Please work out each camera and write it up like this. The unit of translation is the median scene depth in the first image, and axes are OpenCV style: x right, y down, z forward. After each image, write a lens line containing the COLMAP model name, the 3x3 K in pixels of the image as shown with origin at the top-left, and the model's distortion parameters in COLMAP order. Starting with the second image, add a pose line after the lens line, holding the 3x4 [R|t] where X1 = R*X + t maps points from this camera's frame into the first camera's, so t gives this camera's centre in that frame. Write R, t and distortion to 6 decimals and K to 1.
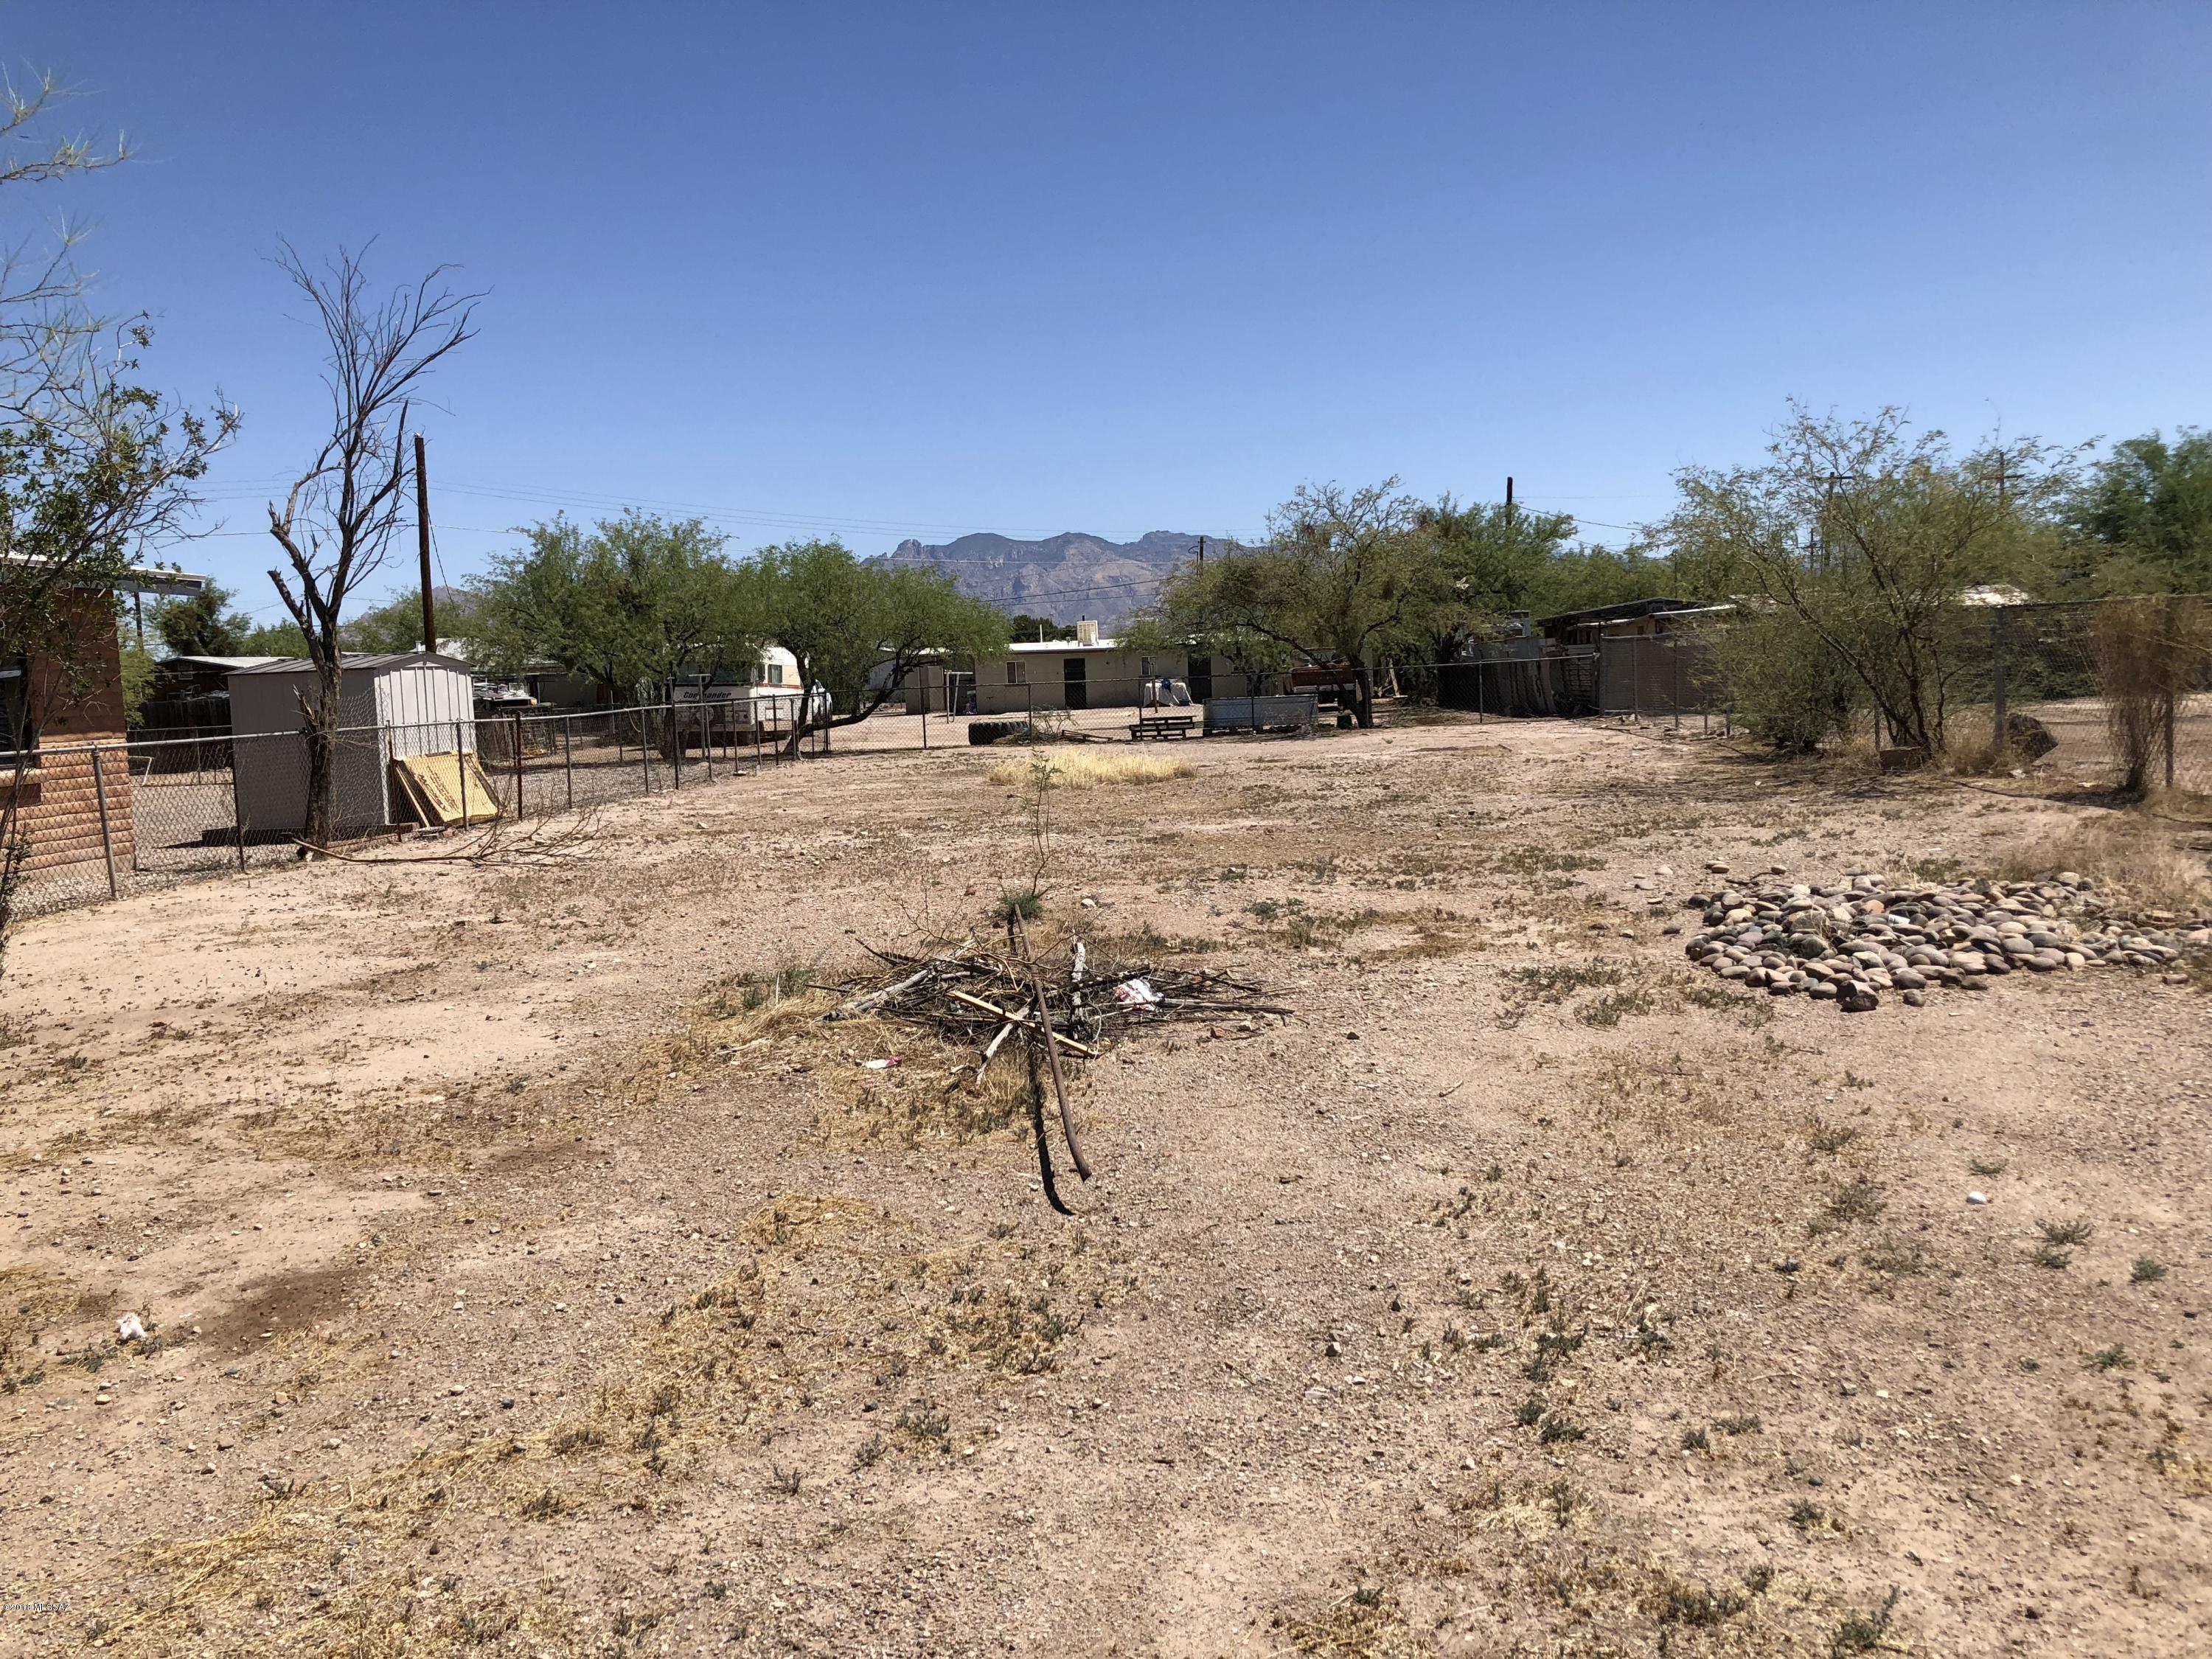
lens RADIAL K [[1789.7, 0, 1092.2], [0, 1789.7, 824.0], [0, 0, 1]] dist [0.039409, -0.047140]
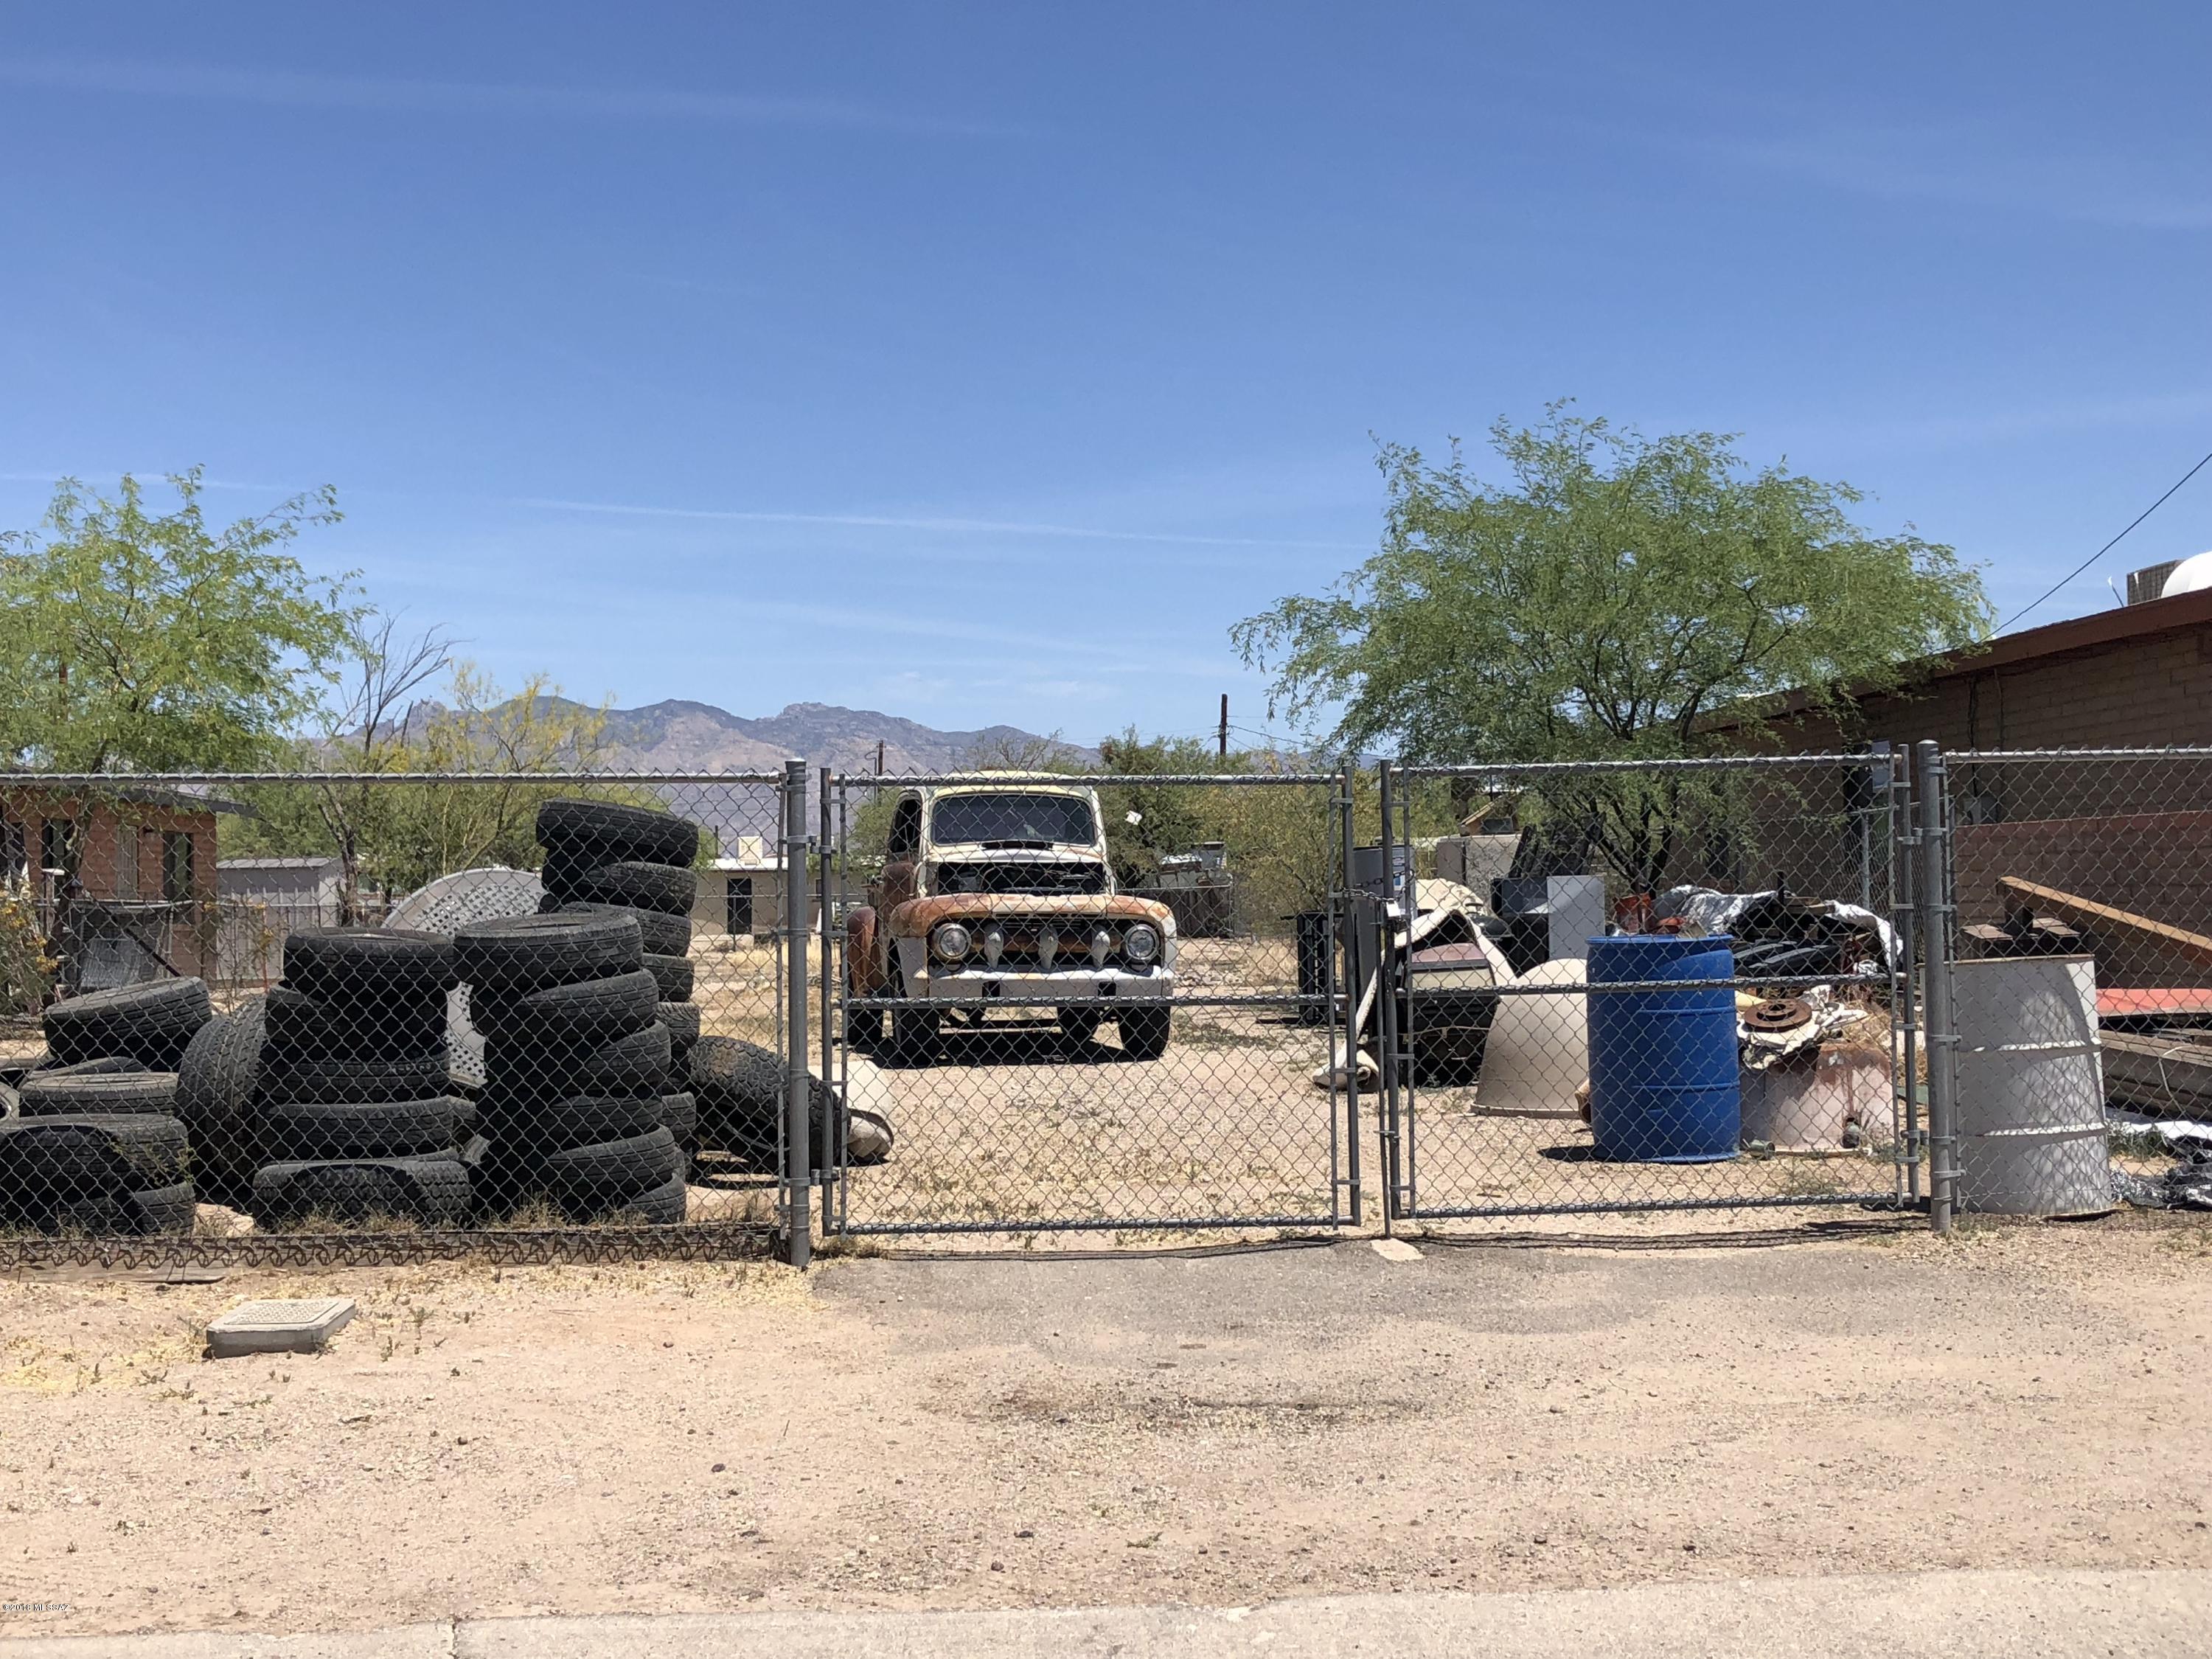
lens RADIAL K [[2621.3, 0, 1107.4], [0, 2621.3, 827.6], [0, 0, 1]] dist [0.106237, 0.000000]
pose [[0.988118, 0.029407, 0.150858, -0.312664], [-0.011658, 0.993038, -0.117215, 0.386140], [-0.153255, 0.114064, 0.981582, -3.691482]]
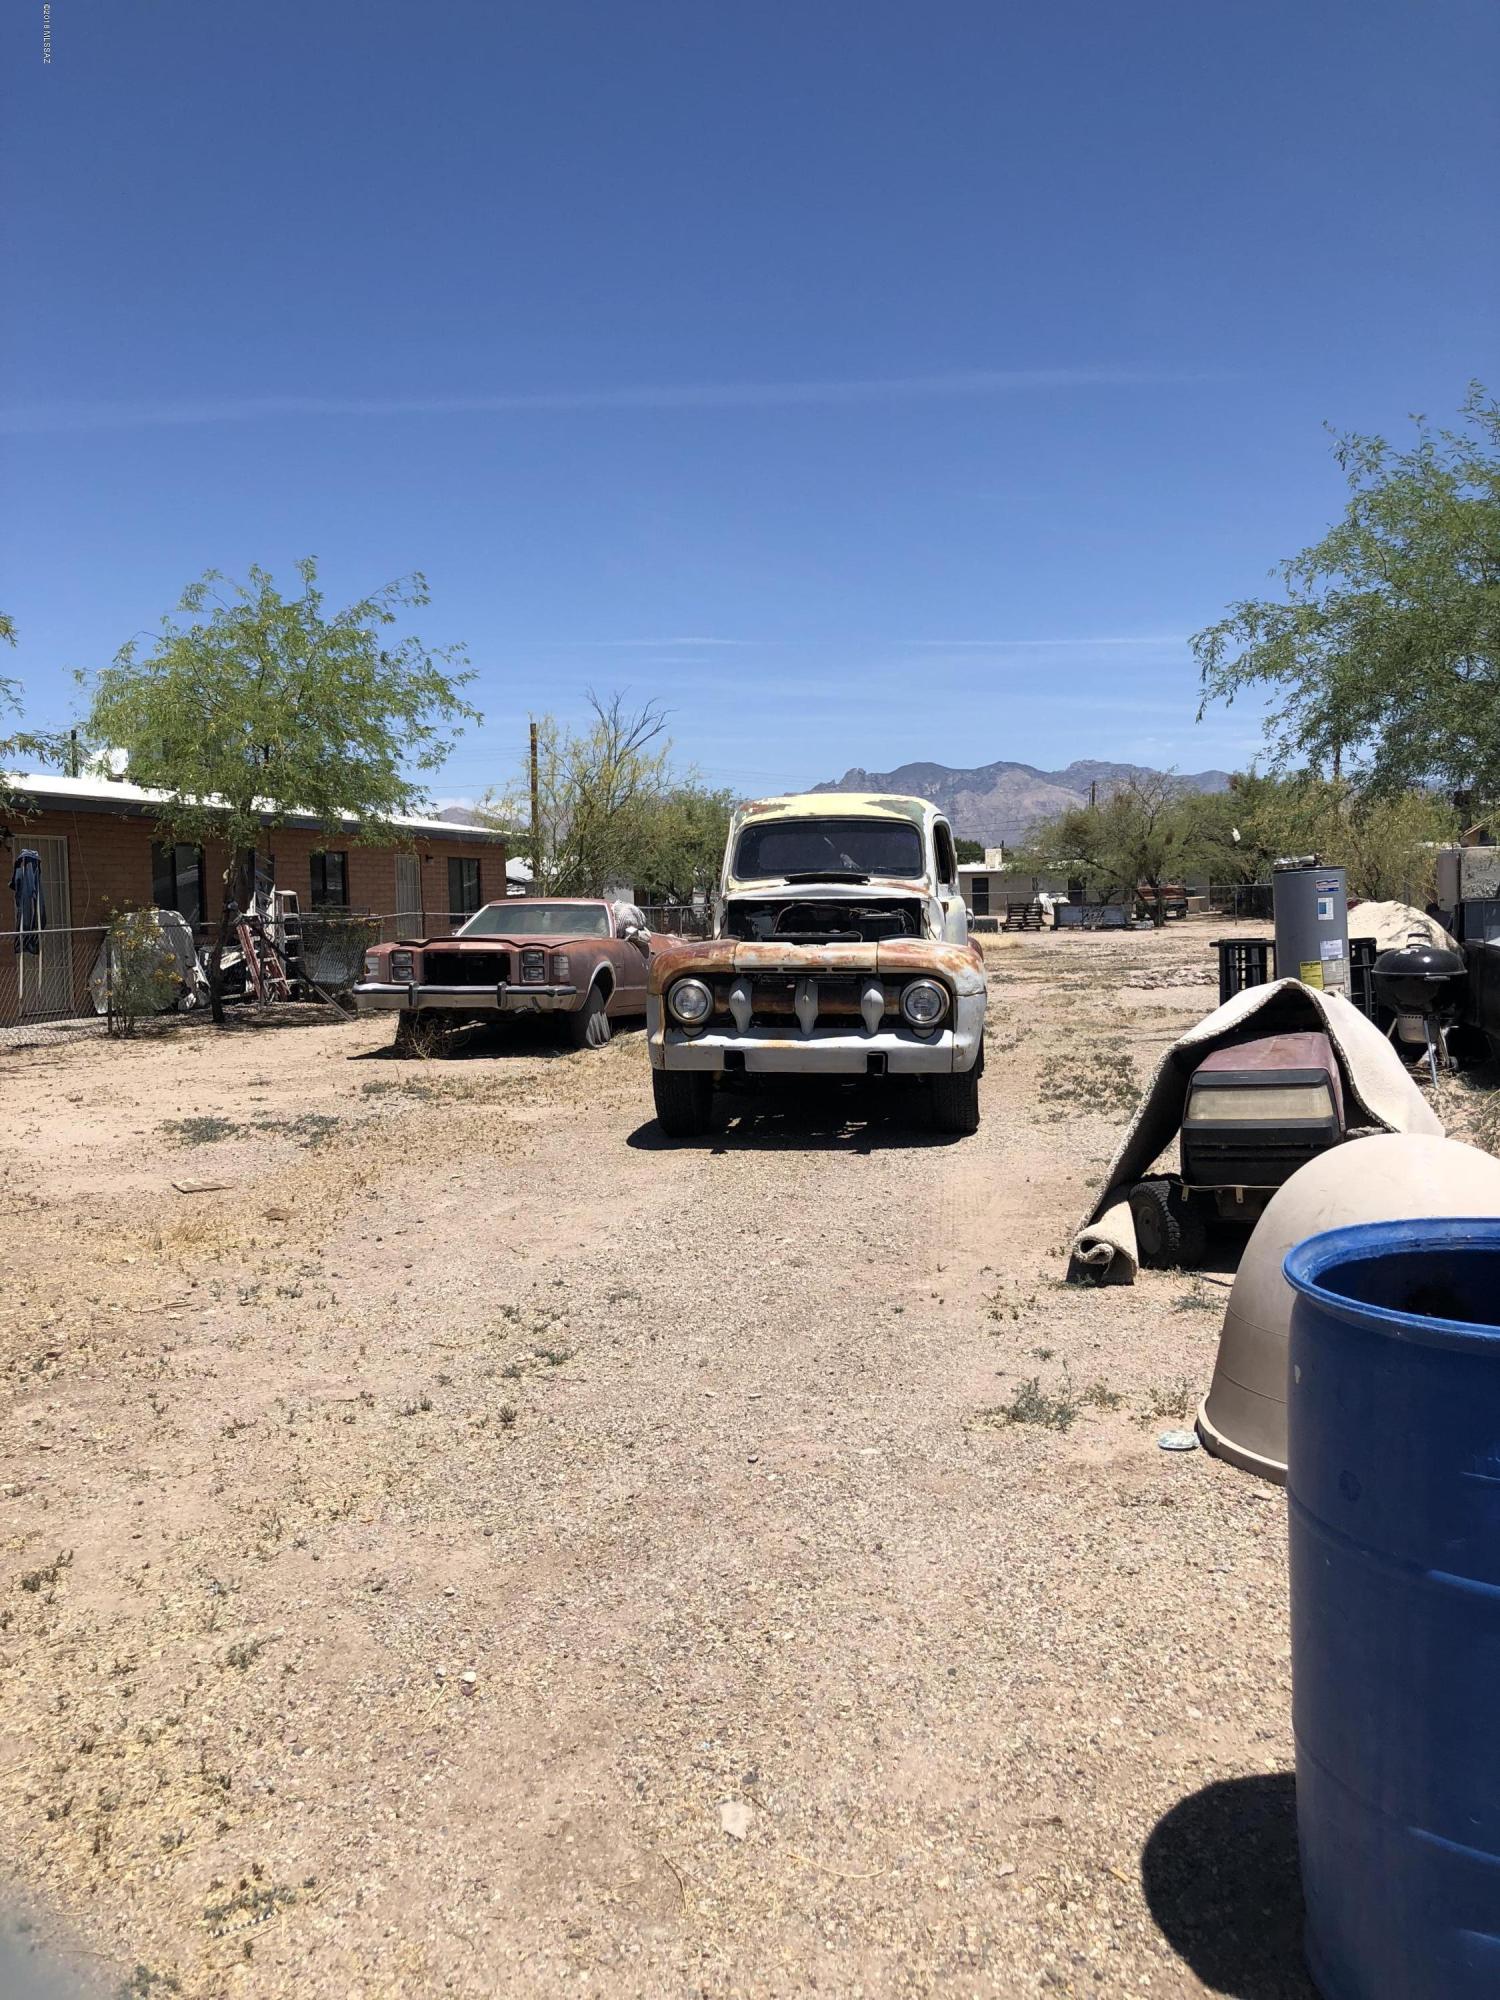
lens RADIAL K [[1618.2, 0, 751.8], [0, 1618.2, 994.5], [0, 0, 1]] dist [0.039409, -0.047140]
pose [[0.986668, 0.025658, -0.160712, 0.205424], [-0.028680, 0.999452, -0.016516, 0.207571], [0.160200, 0.020905, 0.986863, -2.388900]]
